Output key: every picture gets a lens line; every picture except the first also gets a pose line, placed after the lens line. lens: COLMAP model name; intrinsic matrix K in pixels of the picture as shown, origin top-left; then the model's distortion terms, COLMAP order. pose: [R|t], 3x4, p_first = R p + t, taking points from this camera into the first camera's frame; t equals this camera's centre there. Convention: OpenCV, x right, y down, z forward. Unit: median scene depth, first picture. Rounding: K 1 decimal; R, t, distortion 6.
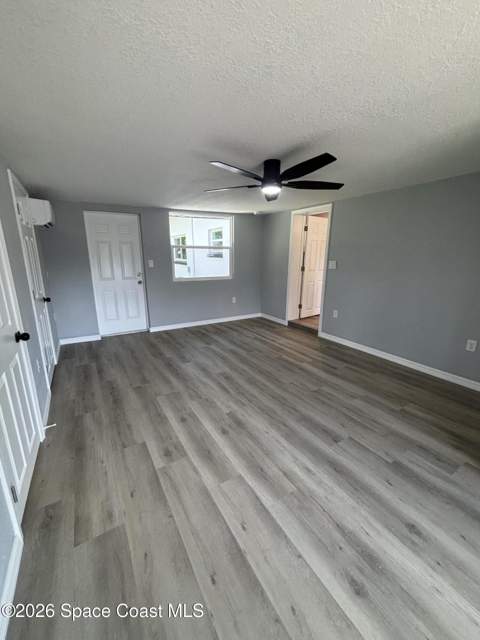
lens RADIAL K [[257.1, 0, 239.2], [0, 257.1, 320.5], [0, 0, 1]] dist [0.001474, -0.000043]
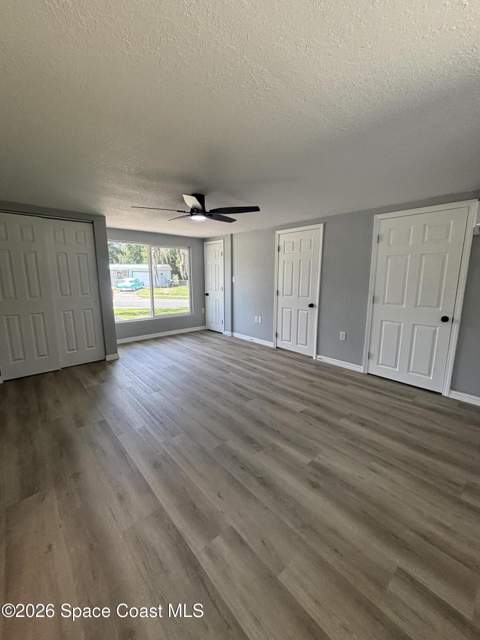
lens RADIAL K [[257.1, 0, 239.2], [0, 257.1, 320.5], [0, 0, 1]] dist [0.001474, -0.000043]
pose [[-0.986584, 0.029471, -0.160574, 0.110768], [-0.038610, 0.913549, 0.404893, -0.445048], [0.158625, 0.405661, -0.900154, 1.844583]]
